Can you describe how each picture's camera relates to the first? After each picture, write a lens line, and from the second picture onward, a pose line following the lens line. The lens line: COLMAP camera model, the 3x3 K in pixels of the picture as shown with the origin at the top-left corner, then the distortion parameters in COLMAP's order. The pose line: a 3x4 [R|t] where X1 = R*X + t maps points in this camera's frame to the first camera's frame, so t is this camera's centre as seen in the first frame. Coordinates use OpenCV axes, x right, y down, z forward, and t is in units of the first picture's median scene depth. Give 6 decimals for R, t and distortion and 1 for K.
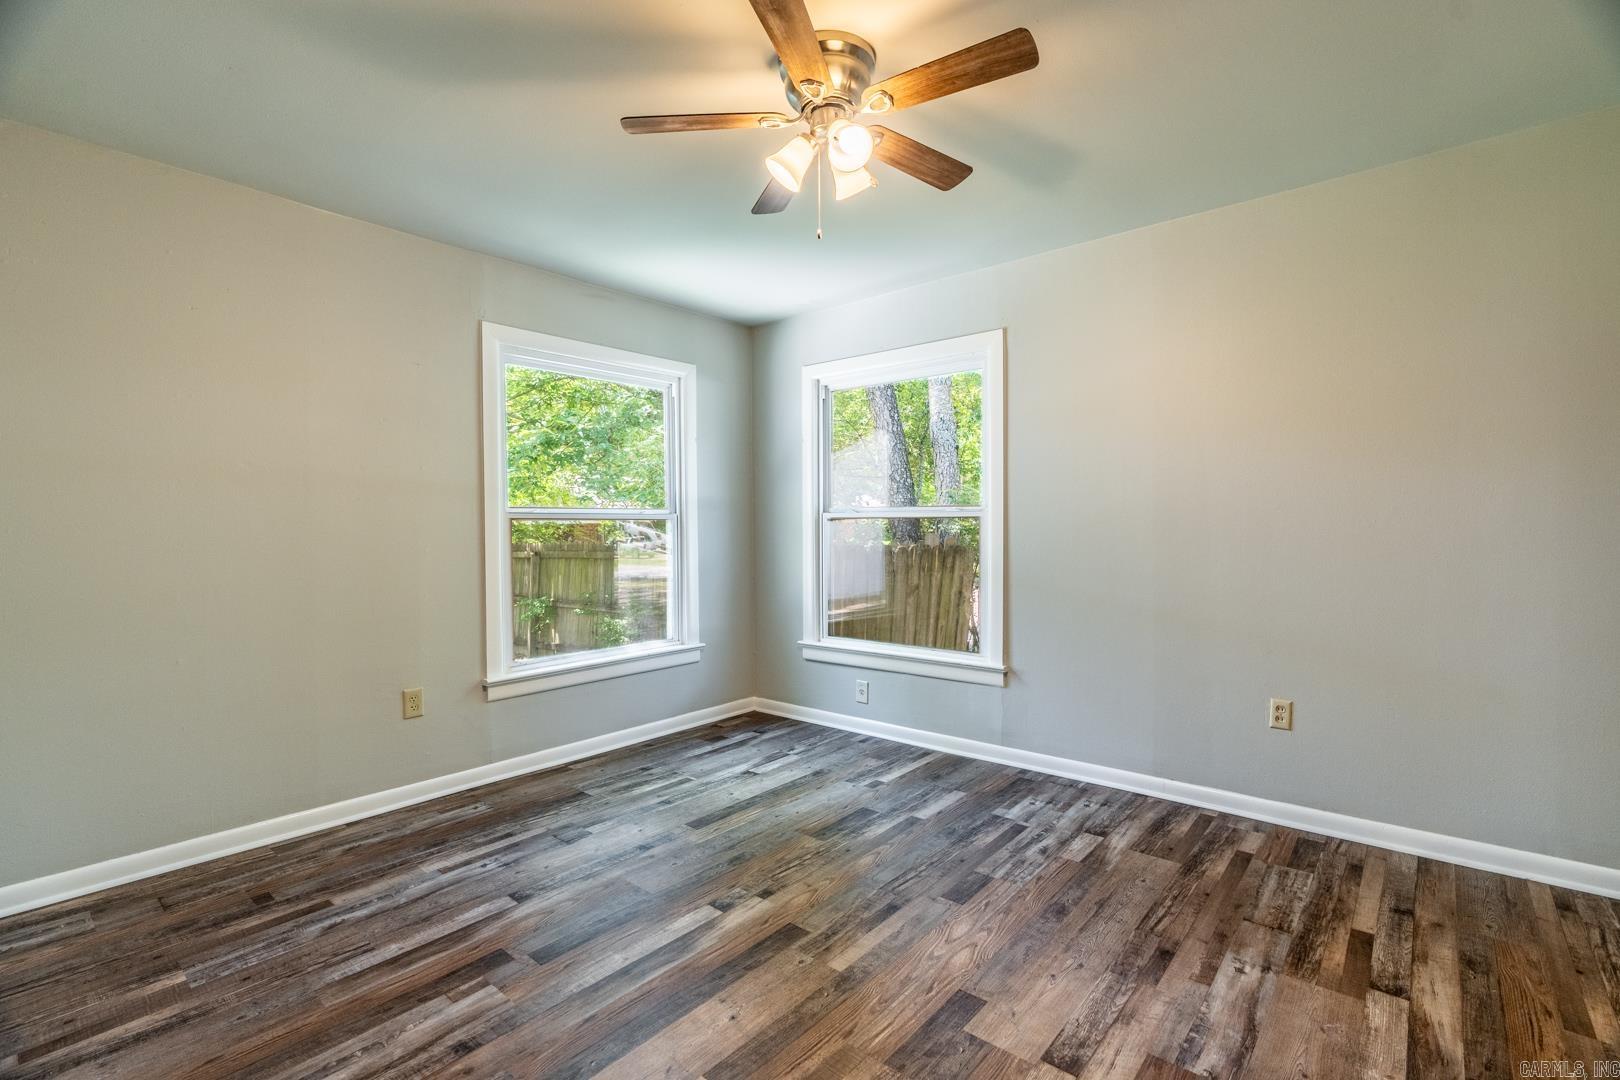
lens RADIAL K [[731.4, 0, 810.7], [0, 731.4, 535.5], [0, 0, 1]] dist [-0.000712, 0.000314]
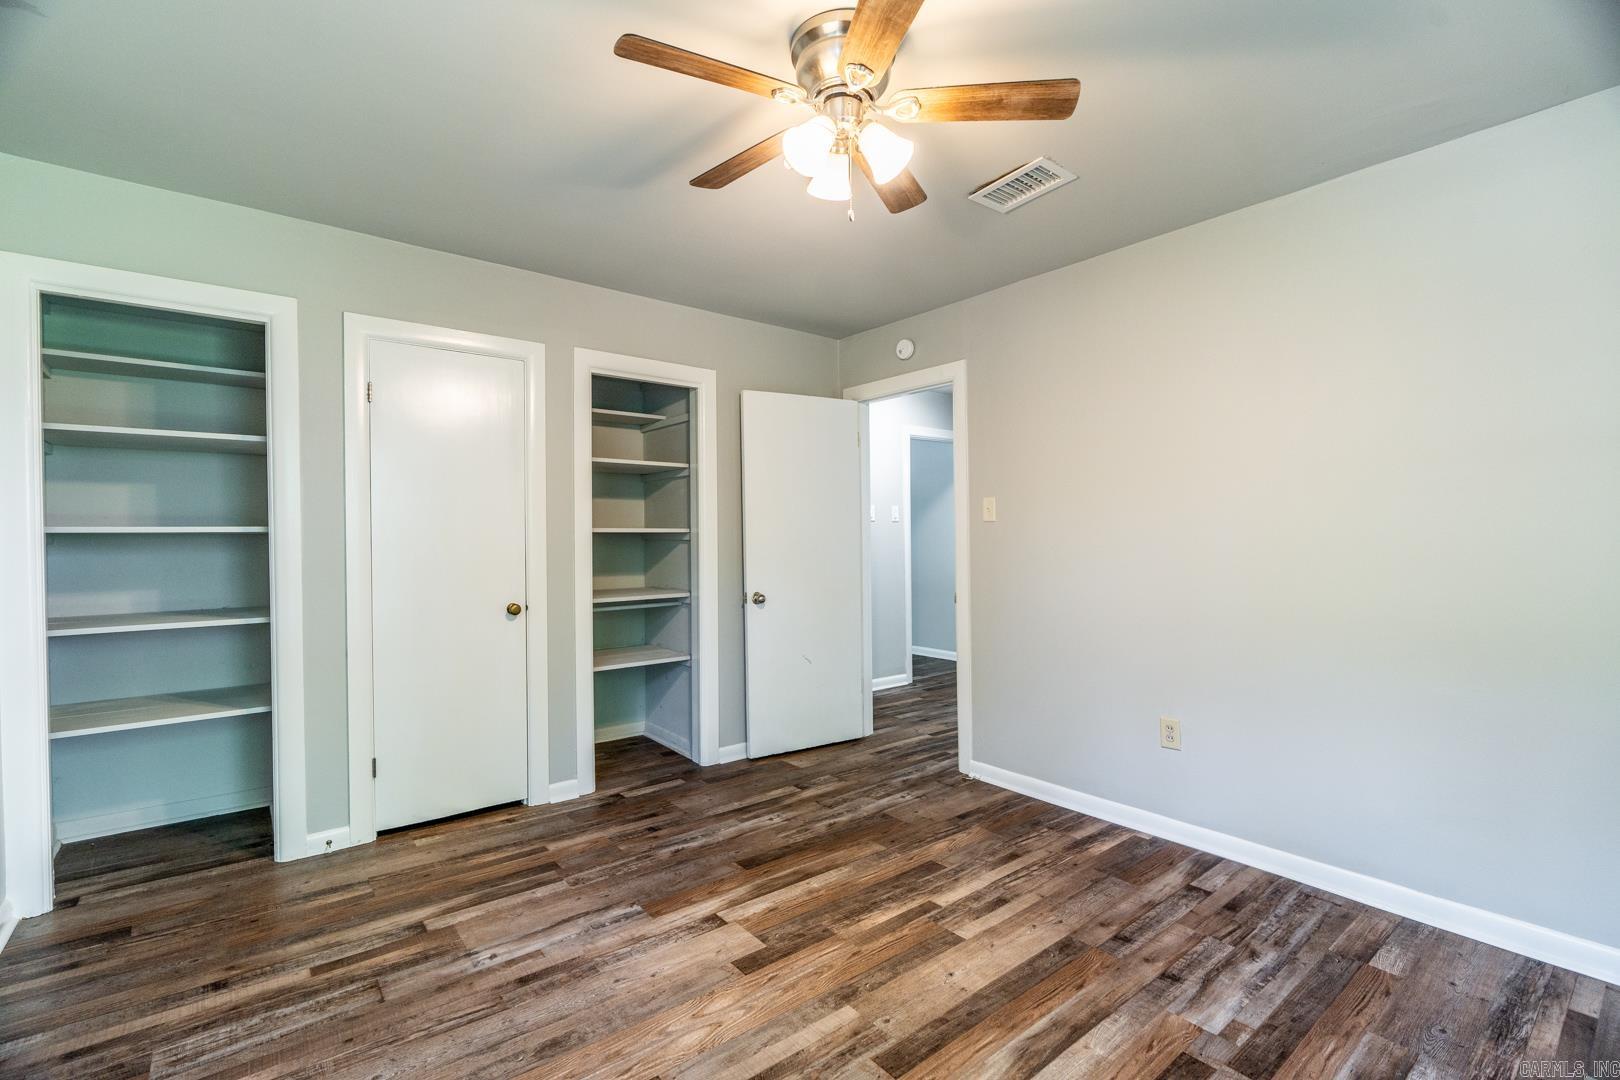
lens RADIAL K [[731.4, 0, 809.4], [0, 731.4, 539.9], [0, 0, 1]] dist [-0.000712, 0.000314]
pose [[-0.982931, 0.009712, 0.183718, -0.097323], [0.012655, 0.999810, 0.014852, -0.049076], [-0.183539, 0.016923, -0.982867, 2.009175]]
